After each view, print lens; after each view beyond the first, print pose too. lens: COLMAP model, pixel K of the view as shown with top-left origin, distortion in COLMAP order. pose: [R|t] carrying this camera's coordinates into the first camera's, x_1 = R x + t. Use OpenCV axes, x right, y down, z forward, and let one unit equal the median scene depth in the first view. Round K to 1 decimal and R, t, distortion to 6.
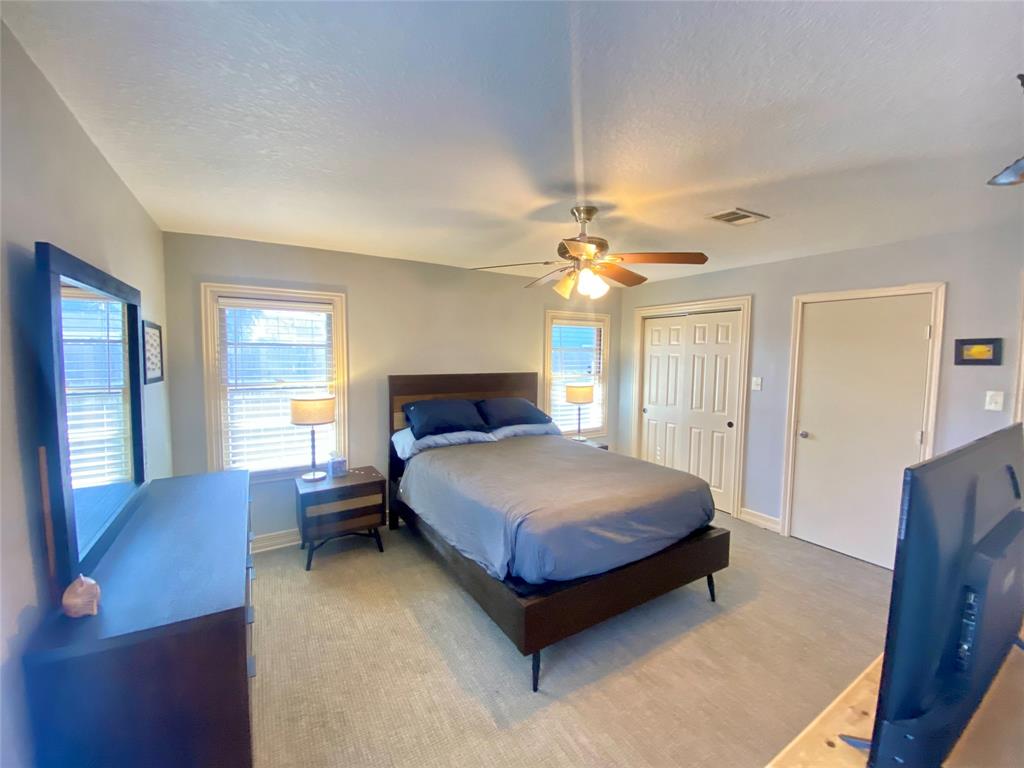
lens RADIAL K [[432.5, 0, 517.4], [0, 432.5, 368.2], [0, 0, 1]] dist [0.018908, -0.000168]
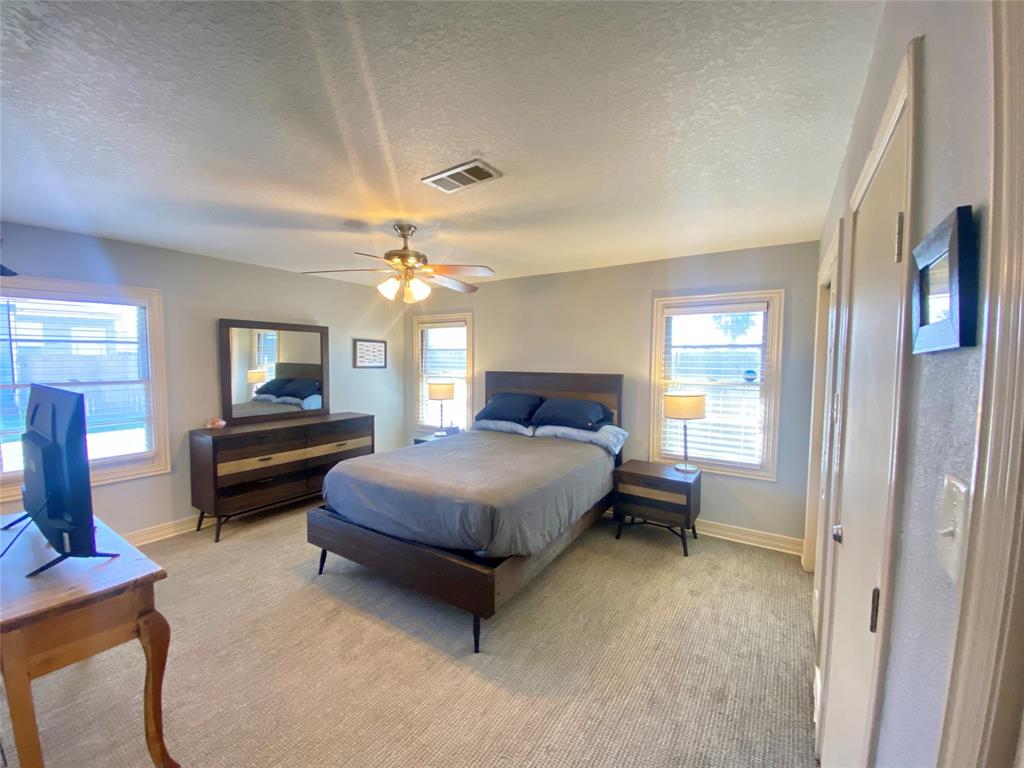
lens RADIAL K [[418.4, 0, 512.0], [0, 418.4, 384.0], [0, 0, 1]] dist [-0.002793, -0.013163]
pose [[0.408547, 0.060393, -0.910737, 0.879130], [-0.025751, 0.998174, 0.054640, -0.015541], [0.912374, 0.001130, 0.409356, 0.552377]]
